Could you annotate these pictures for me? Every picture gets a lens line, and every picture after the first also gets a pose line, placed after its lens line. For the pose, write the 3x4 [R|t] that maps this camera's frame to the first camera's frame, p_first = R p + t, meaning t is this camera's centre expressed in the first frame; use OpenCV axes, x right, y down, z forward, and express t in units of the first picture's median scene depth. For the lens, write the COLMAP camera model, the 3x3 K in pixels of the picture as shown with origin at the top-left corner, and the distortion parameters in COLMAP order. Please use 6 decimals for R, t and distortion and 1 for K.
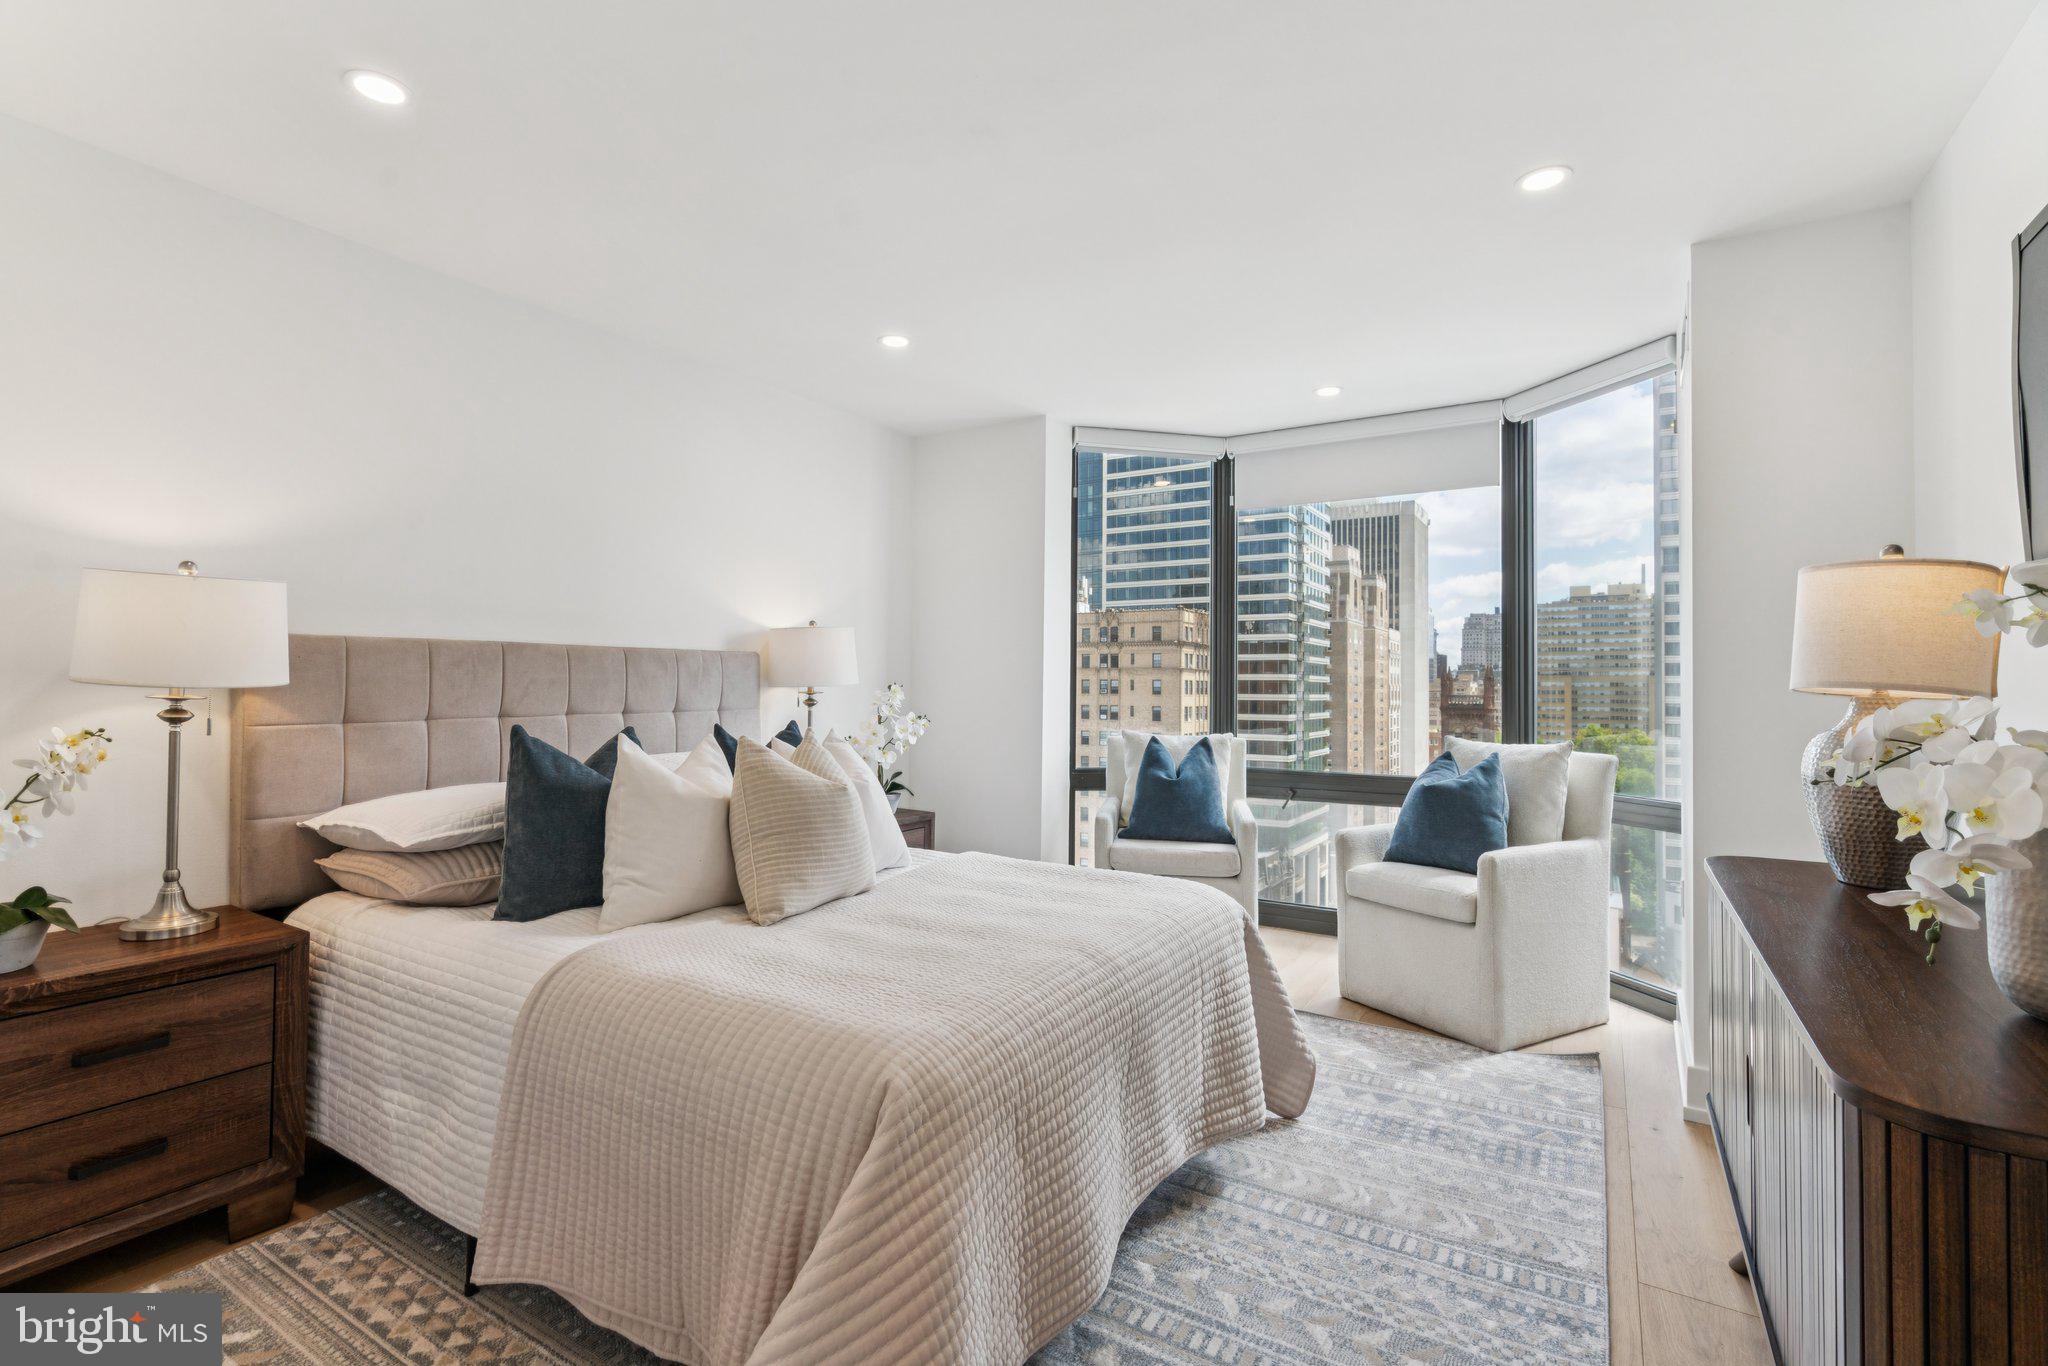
lens RADIAL K [[924.0, 0, 1012.3], [0, 924.0, 654.0], [0, 0, 1]] dist [-0.000541, -0.000069]
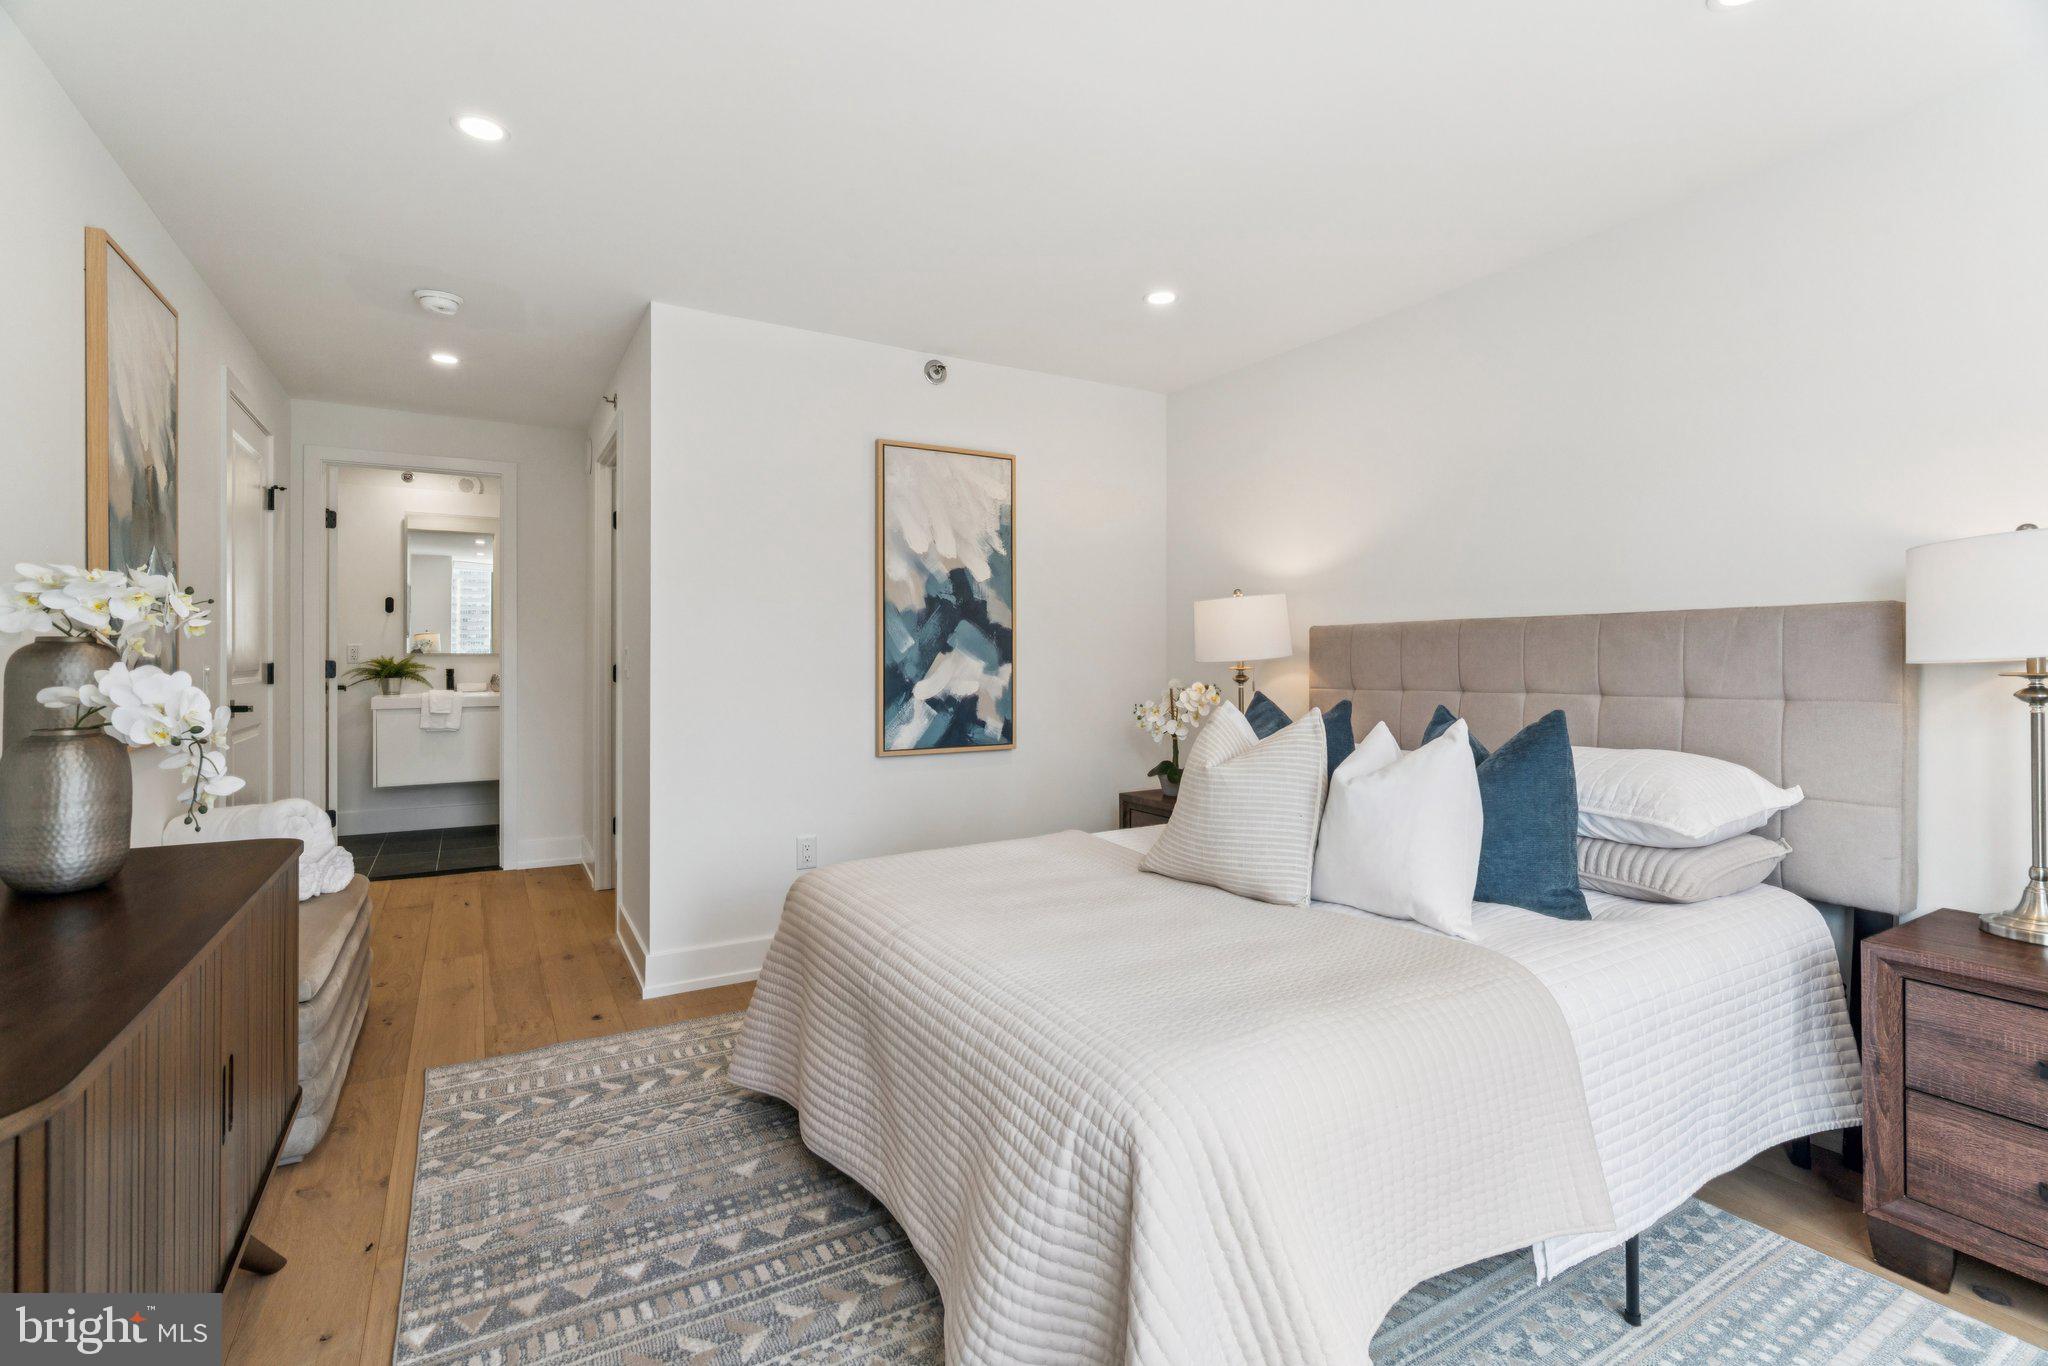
lens RADIAL K [[924.0, 0, 1012.3], [0, 924.0, 654.0], [0, 0, 1]] dist [-0.000541, -0.000069]
pose [[-0.461839, -0.014103, -0.886852, 0.730443], [0.023027, 0.999346, -0.027884, 0.051167], [0.886665, -0.033300, -0.461212, 1.242671]]
